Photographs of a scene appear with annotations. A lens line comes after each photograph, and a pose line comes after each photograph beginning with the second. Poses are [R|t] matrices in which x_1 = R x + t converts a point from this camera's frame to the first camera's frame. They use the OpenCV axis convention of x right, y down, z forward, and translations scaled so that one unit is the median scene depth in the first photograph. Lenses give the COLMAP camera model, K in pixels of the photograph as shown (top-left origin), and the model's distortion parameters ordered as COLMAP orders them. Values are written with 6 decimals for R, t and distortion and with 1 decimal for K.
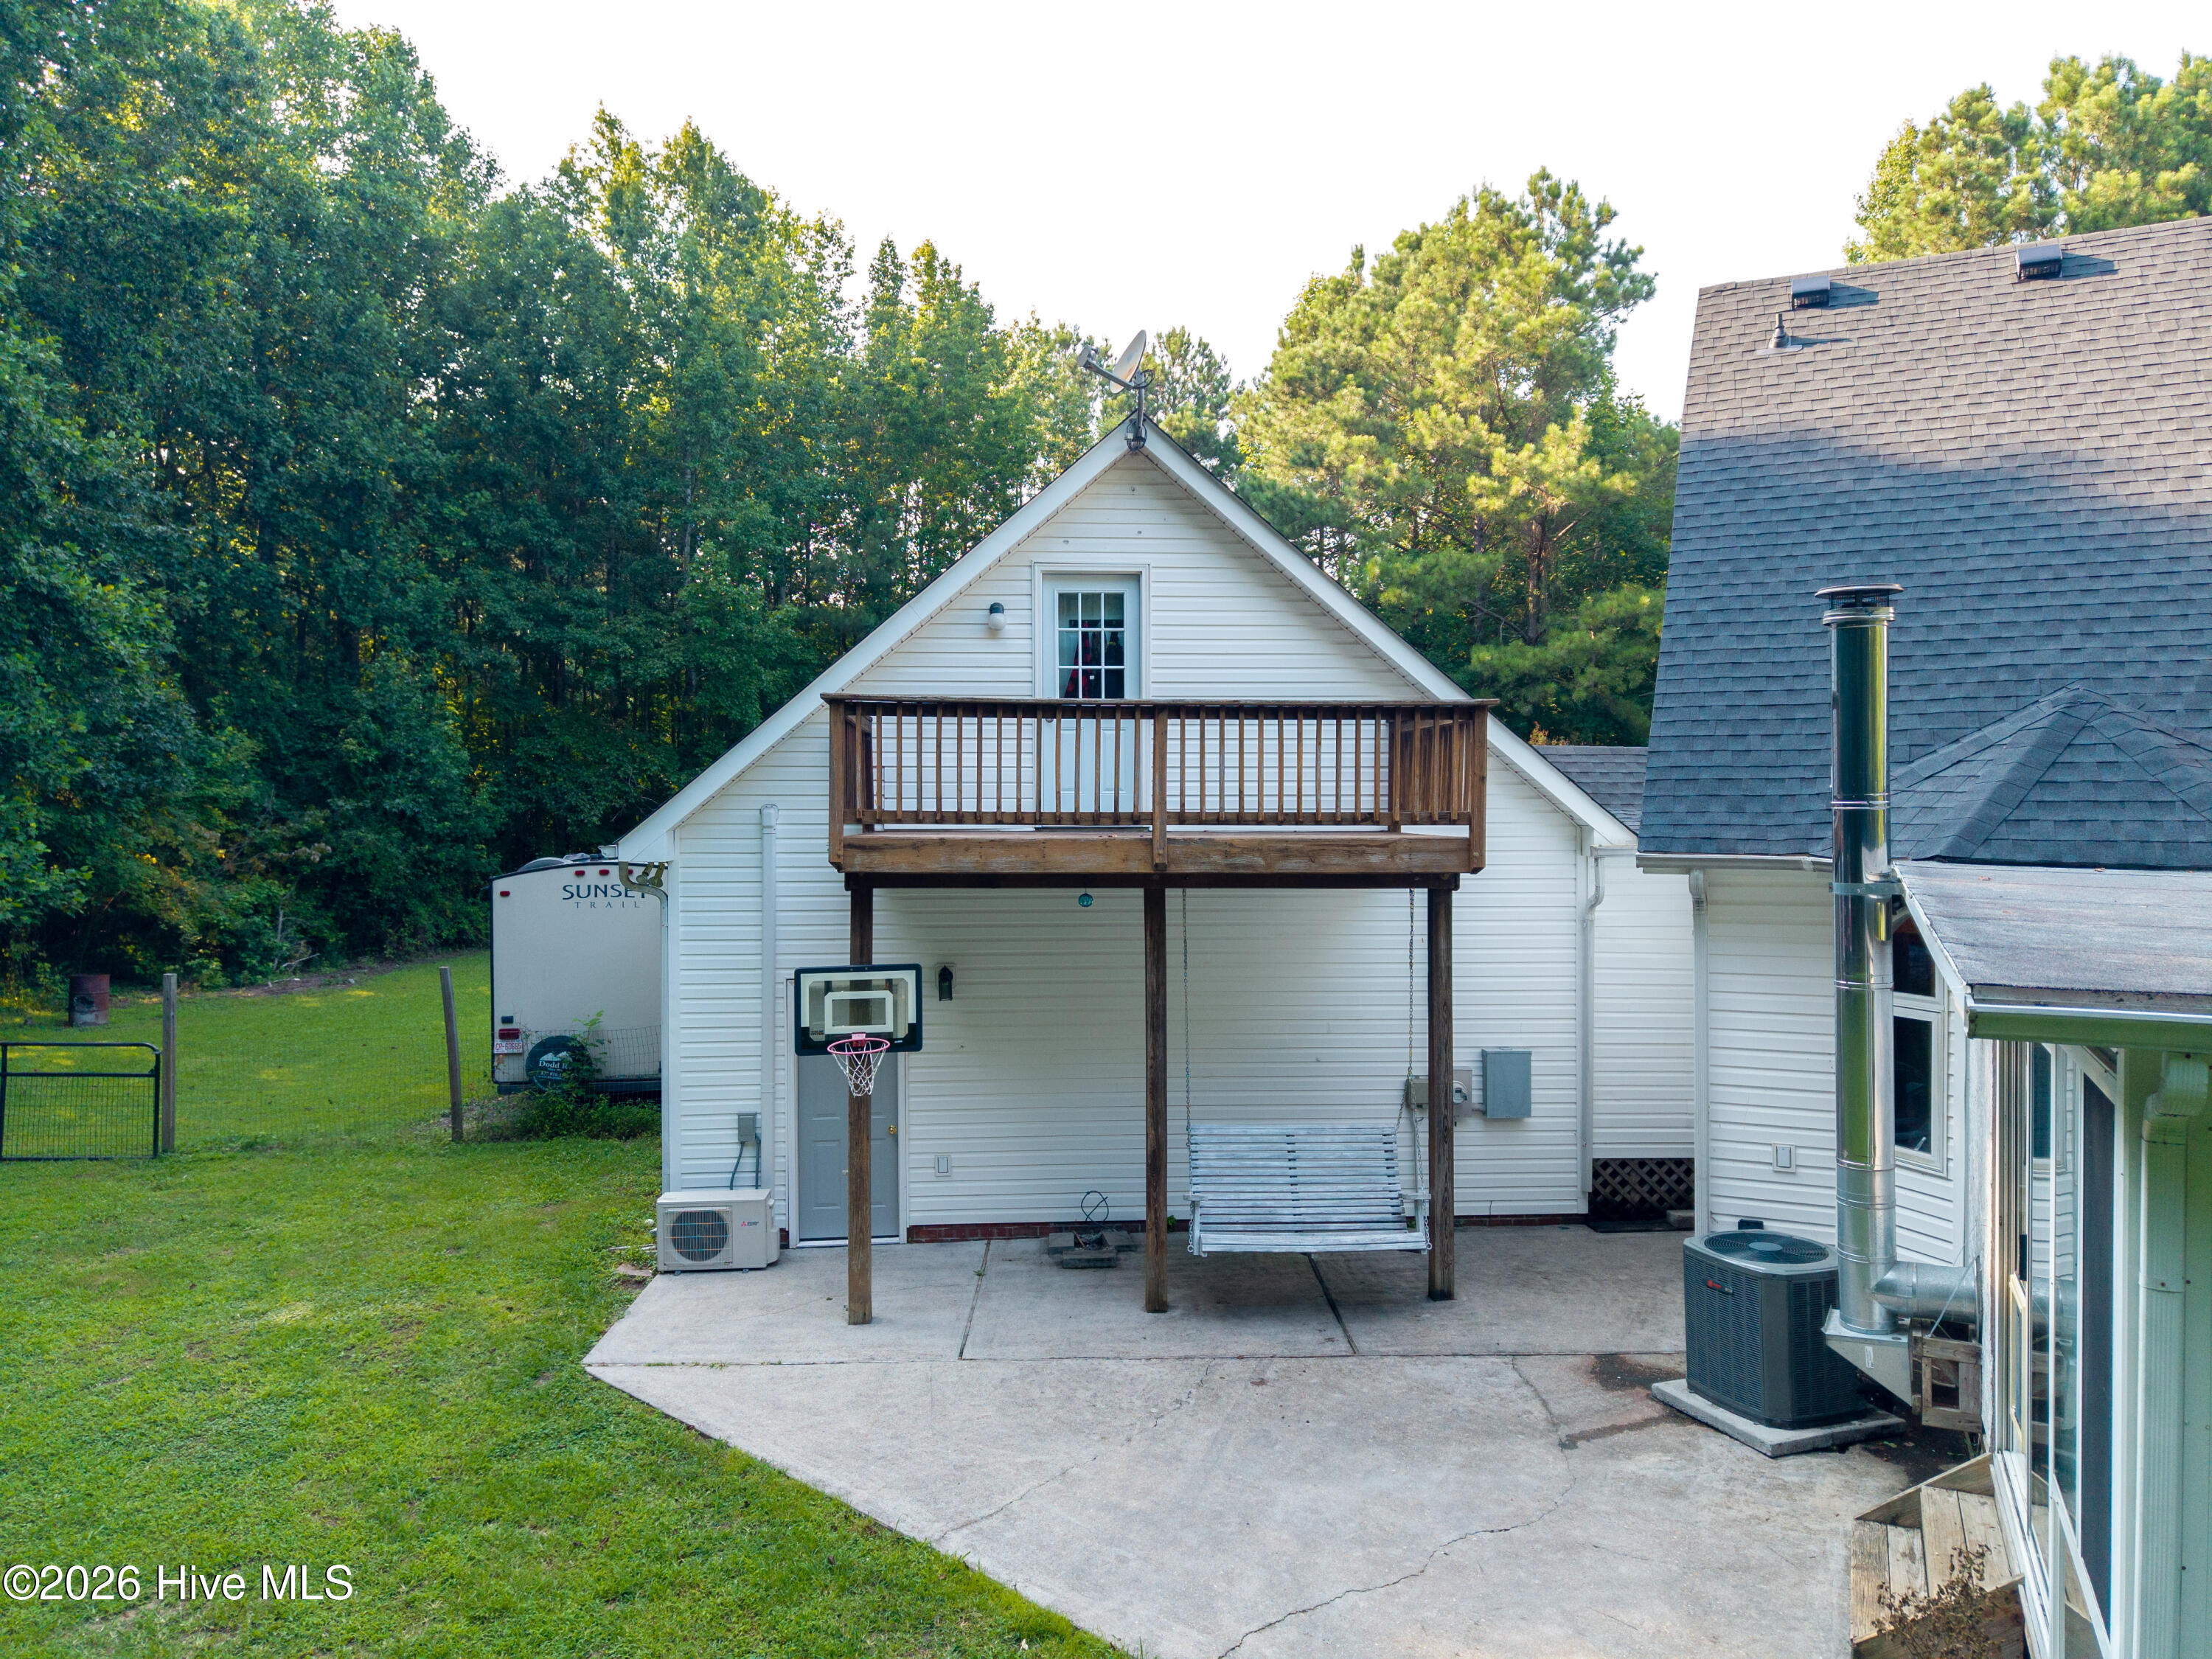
lens RADIAL K [[1479.6, 0, 1108.8], [0, 1479.6, 831.1], [0, 0, 1]] dist [0.025616, -0.024457]
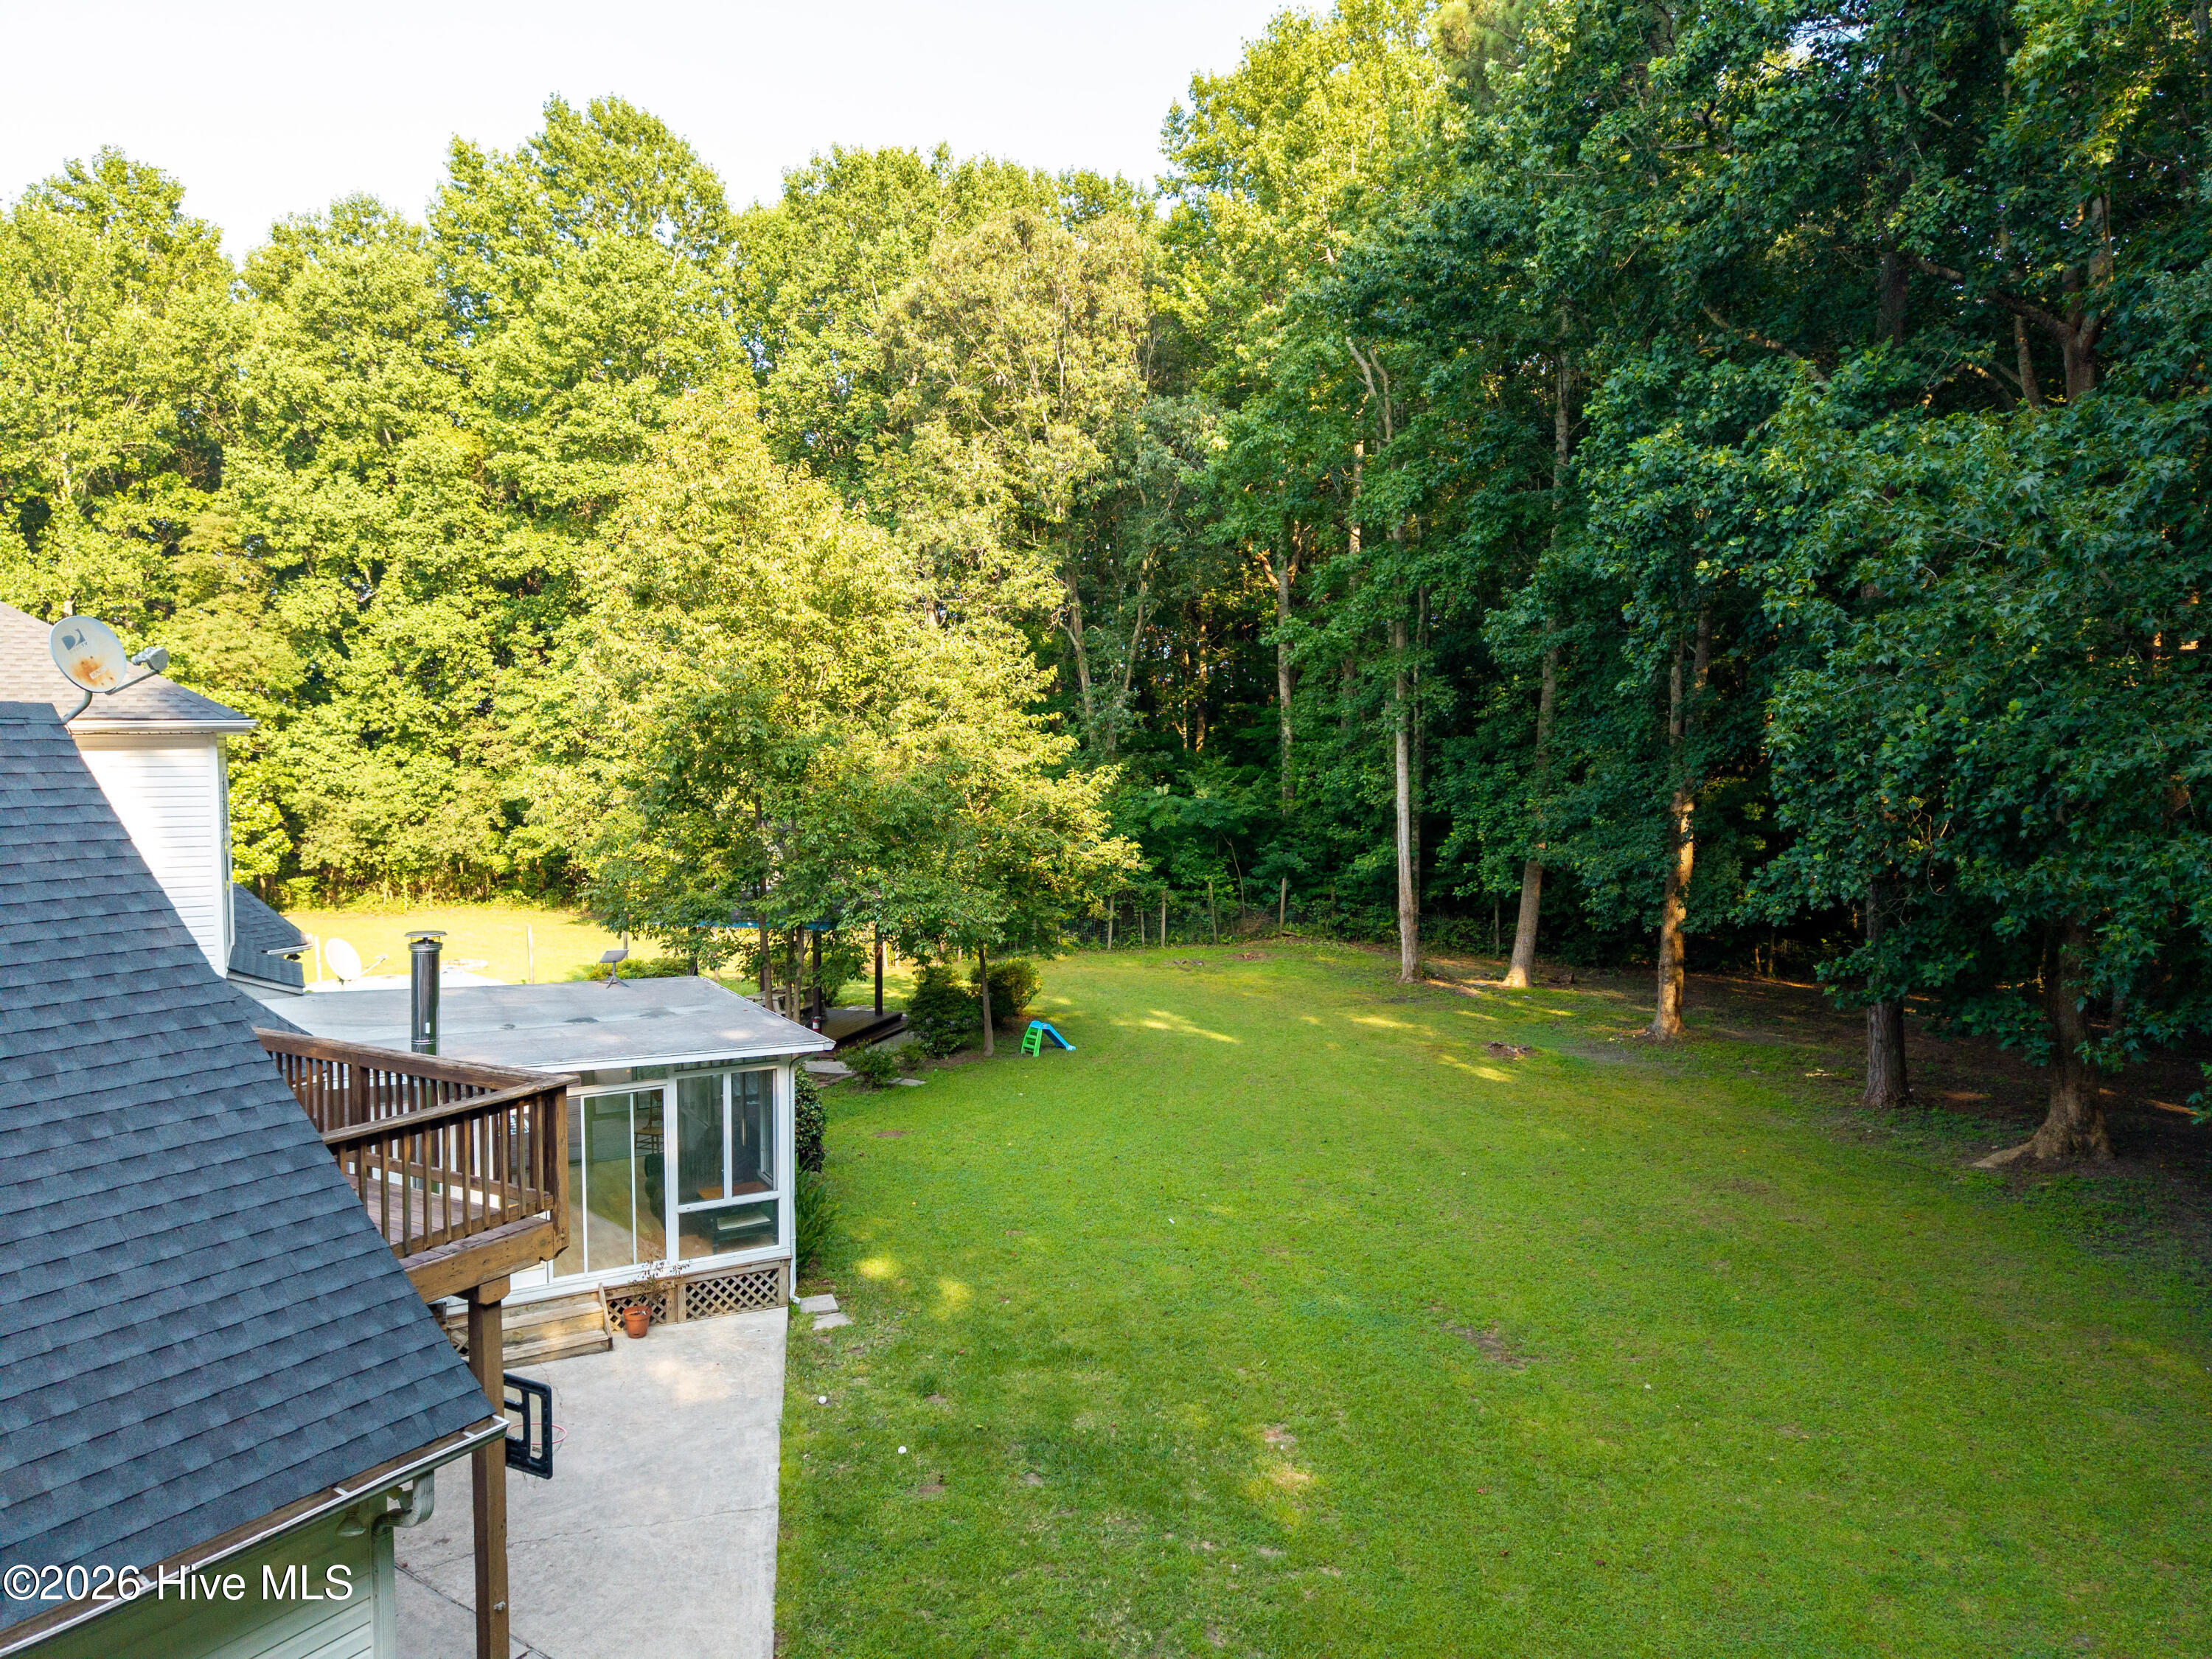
lens RADIAL K [[1479.6, 0, 1108.8], [0, 1479.6, 831.1], [0, 0, 1]] dist [0.025616, -0.024457]
pose [[-0.818281, -0.027935, 0.574139, -0.824352], [0.011429, 0.997830, 0.064838, -0.248408], [-0.574705, 0.059617, -0.816186, 1.242294]]
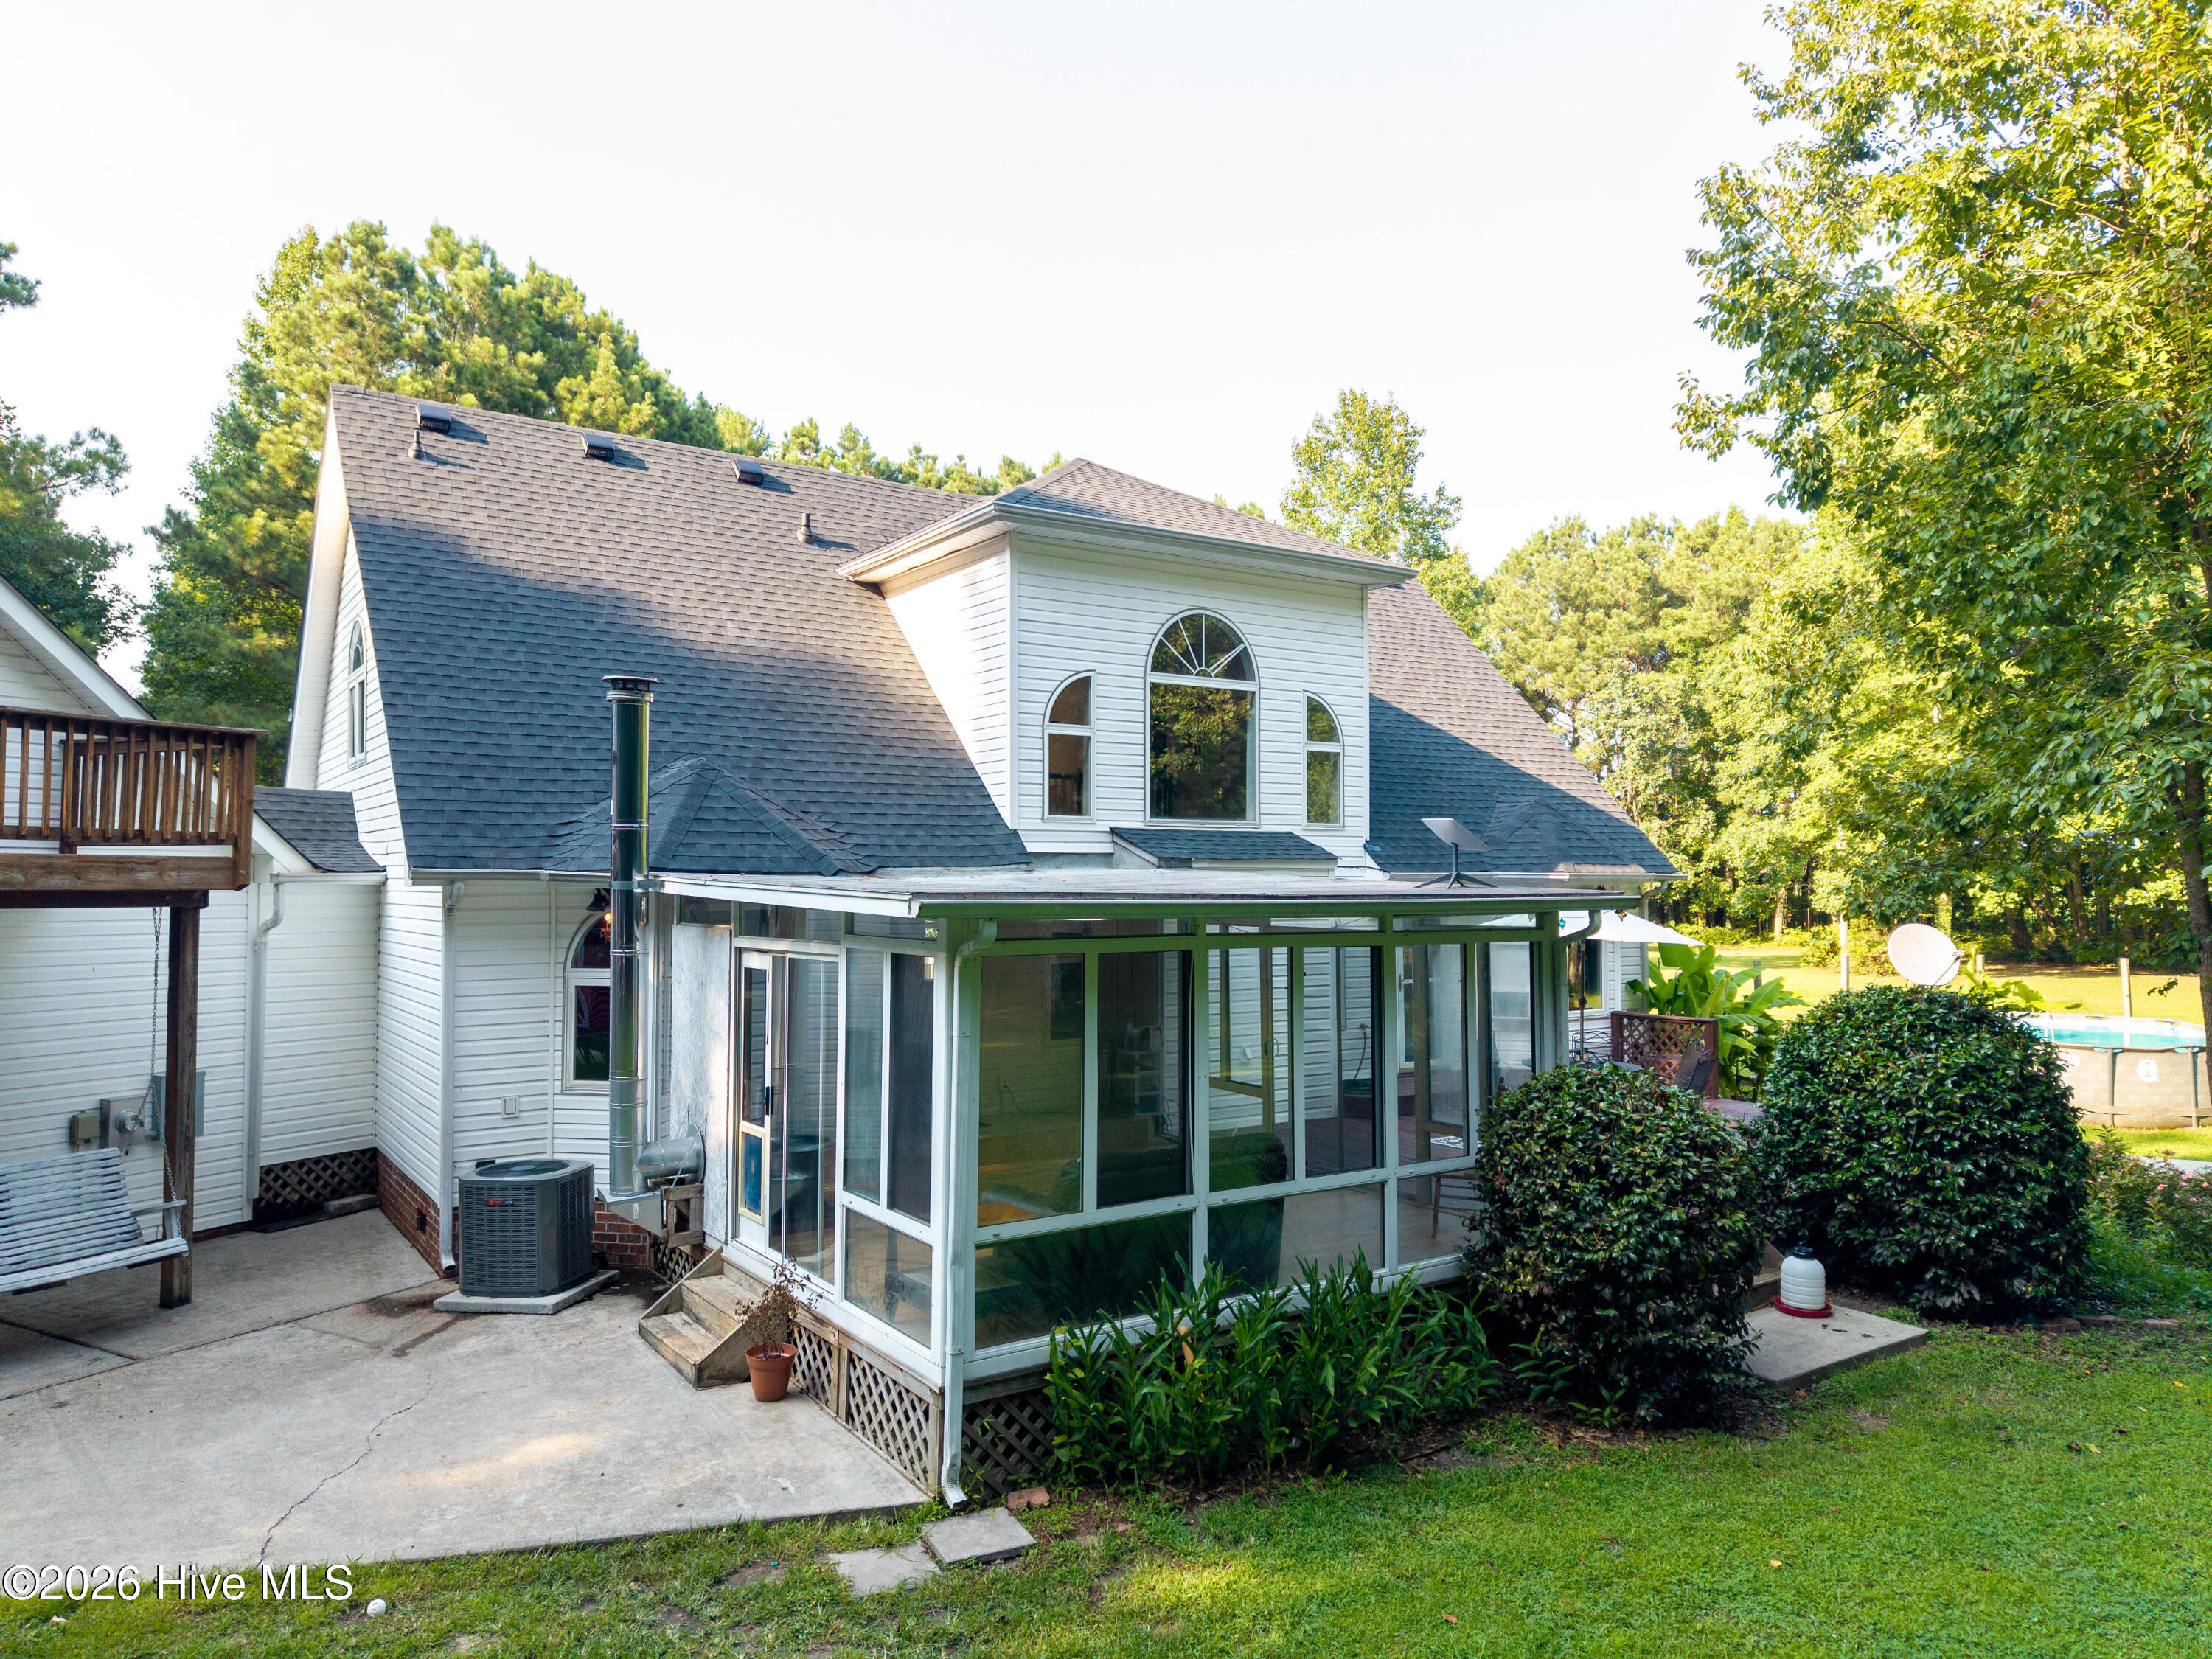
lens RADIAL K [[1479.6, 0, 1108.8], [0, 1479.6, 831.1], [0, 0, 1]] dist [0.025616, -0.024457]
pose [[0.500156, 0.032025, 0.865343, -0.301117], [0.009399, 0.999056, -0.042407, 0.030435], [-0.865884, 0.029344, 0.499383, -0.071569]]
